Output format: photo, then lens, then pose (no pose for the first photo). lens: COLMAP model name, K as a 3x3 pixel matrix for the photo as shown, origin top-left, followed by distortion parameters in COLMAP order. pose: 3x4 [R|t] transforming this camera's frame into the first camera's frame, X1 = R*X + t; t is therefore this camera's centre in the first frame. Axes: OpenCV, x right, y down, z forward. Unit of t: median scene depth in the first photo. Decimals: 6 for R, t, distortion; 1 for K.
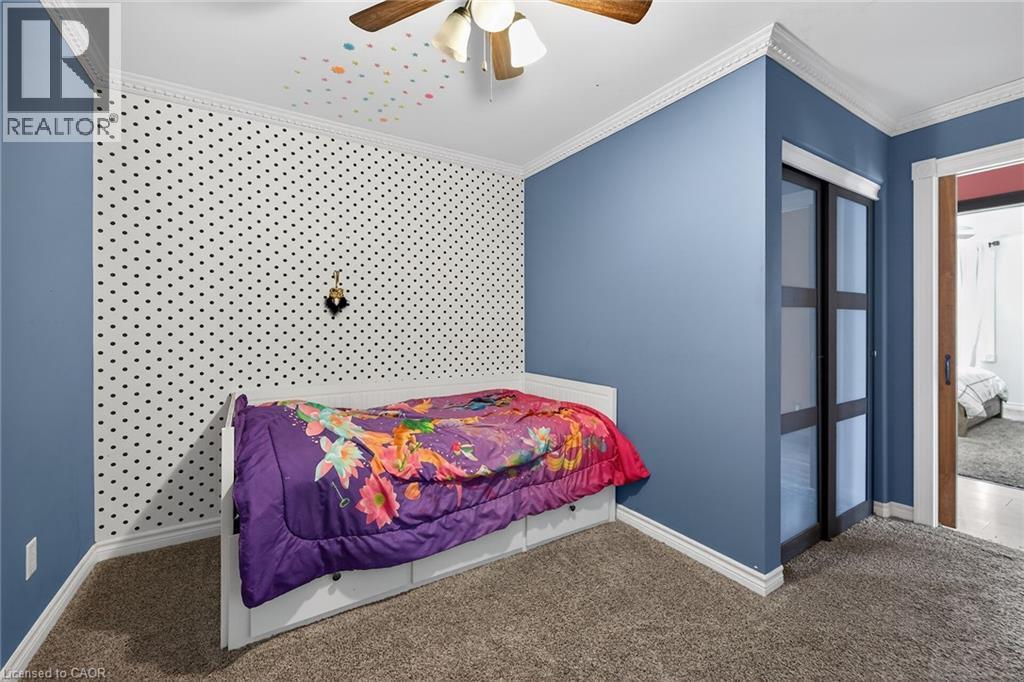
lens RADIAL K [[424.6, 0, 517.4], [0, 424.6, 324.7], [0, 0, 1]] dist [-0.000588, 0.000233]
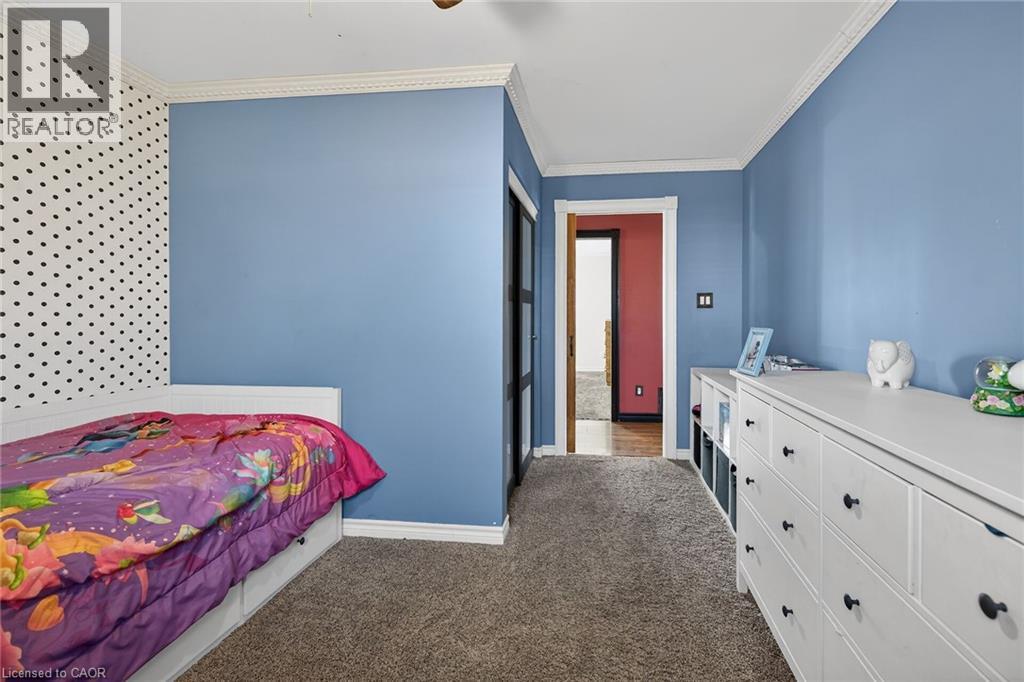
lens RADIAL K [[442.6, 0, 558.9], [0, 442.6, 317.3], [0, 0, 1]] dist [-0.001497, -0.000207]
pose [[0.619786, -0.004799, 0.784756, -0.231968], [0.002010, 0.999988, 0.004528, 0.001724], [-0.784768, -0.001229, 0.619788, 0.093841]]
